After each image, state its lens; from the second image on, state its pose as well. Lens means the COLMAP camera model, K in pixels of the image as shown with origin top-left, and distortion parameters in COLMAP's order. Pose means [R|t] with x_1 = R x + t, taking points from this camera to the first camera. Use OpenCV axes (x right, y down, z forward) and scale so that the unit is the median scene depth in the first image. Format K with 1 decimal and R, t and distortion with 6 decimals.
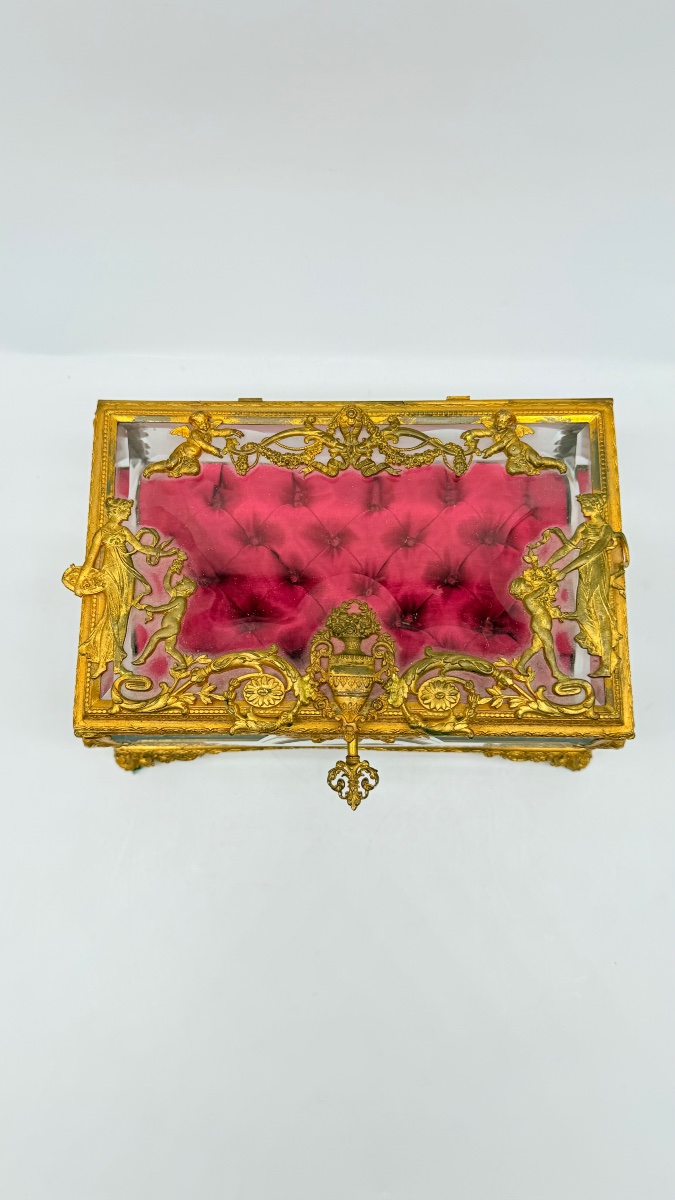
lens RADIAL K [[852.9, 0, 336.2], [0, 852.9, 607.1], [0, 0, 1]] dist [0.175325, -0.440233]
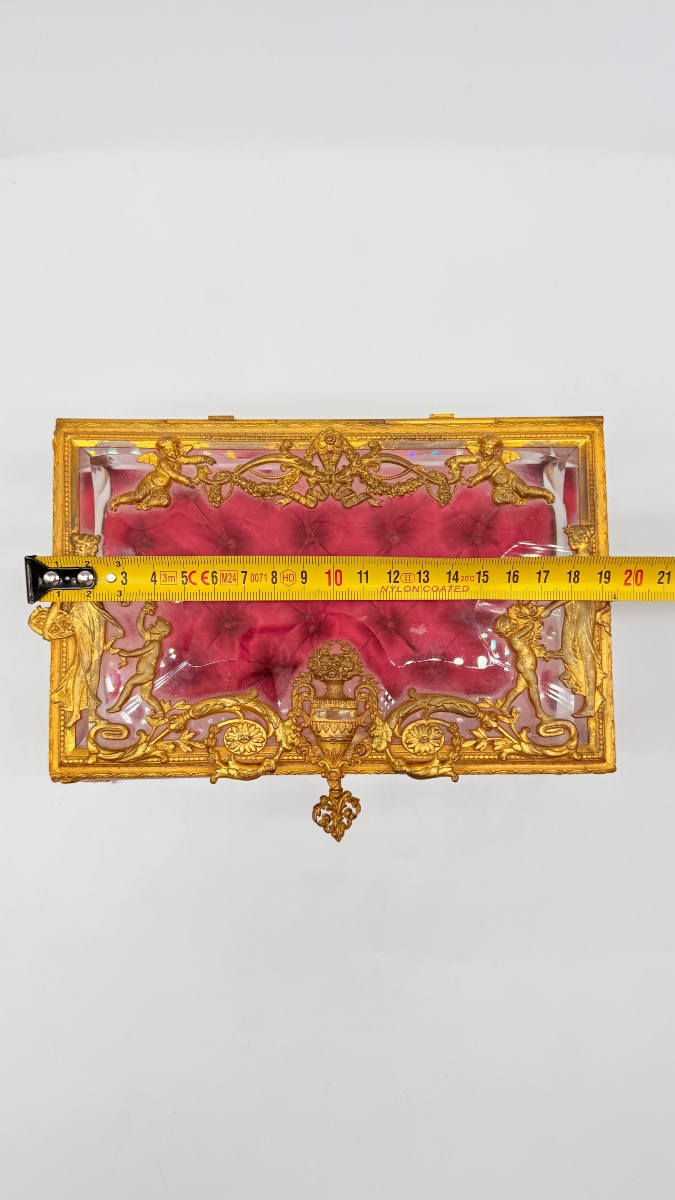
lens RADIAL K [[852.9, 0, 336.2], [0, 852.9, 607.1], [0, 0, 1]] dist [0.175325, -0.440233]
pose [[0.999011, -0.015789, 0.041569, -0.018223], [0.010002, 0.990670, 0.135914, -0.176405], [-0.043327, -0.135364, 0.989848, 0.043646]]
